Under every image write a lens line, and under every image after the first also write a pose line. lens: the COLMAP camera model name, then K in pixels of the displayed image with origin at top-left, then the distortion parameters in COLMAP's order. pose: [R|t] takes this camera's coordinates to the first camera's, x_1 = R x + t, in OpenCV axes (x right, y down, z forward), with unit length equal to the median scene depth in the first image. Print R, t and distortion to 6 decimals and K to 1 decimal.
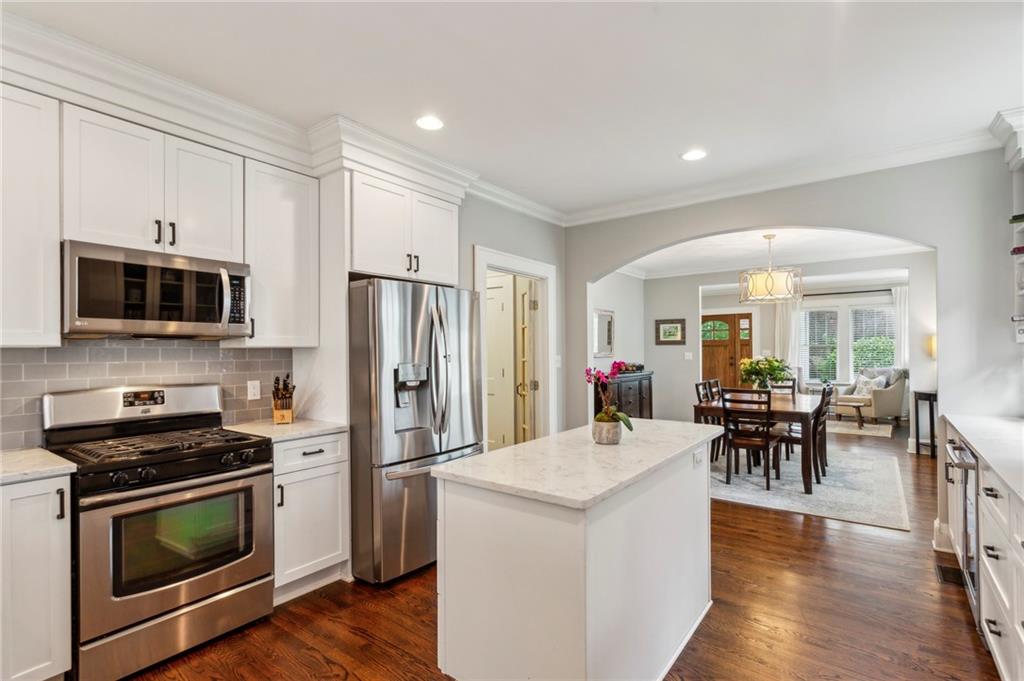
lens RADIAL K [[504.7, 0, 509.3], [0, 504.7, 349.6], [0, 0, 1]] dist [0.031740, 0.000000]
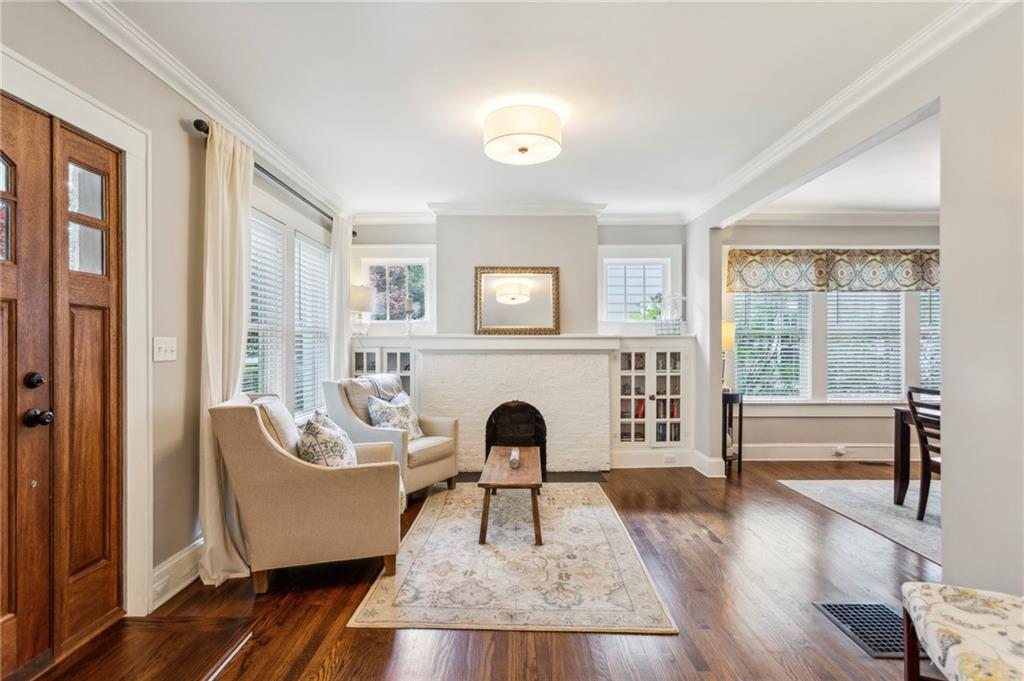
lens RADIAL K [[504.7, 0, 509.3], [0, 504.7, 349.6], [0, 0, 1]] dist [0.031740, 0.000000]
pose [[-0.590895, 0.005984, 0.806727, 0.222224], [-0.000015, 0.999972, -0.007428, 0.008026], [-0.806749, -0.004401, -0.590878, 0.996213]]
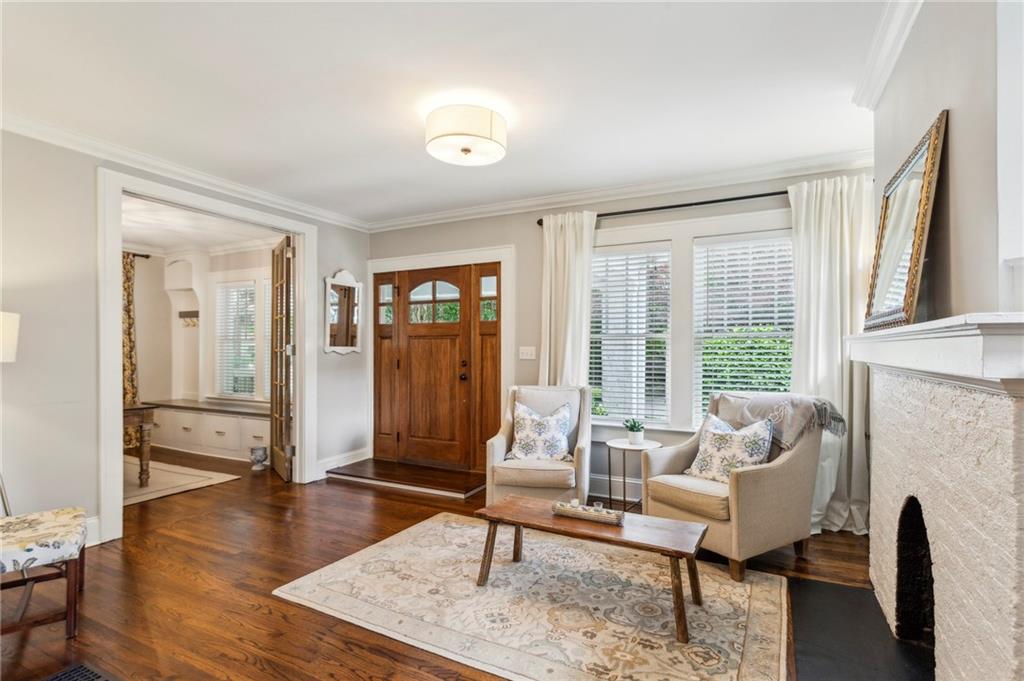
lens RADIAL K [[504.7, 0, 509.3], [0, 504.7, 349.6], [0, 0, 1]] dist [0.031740, 0.000000]
pose [[0.988906, 0.008004, 0.148330, 0.420388], [-0.008790, 0.999951, 0.004644, 0.001825], [-0.148285, -0.005896, 0.988927, 0.568746]]
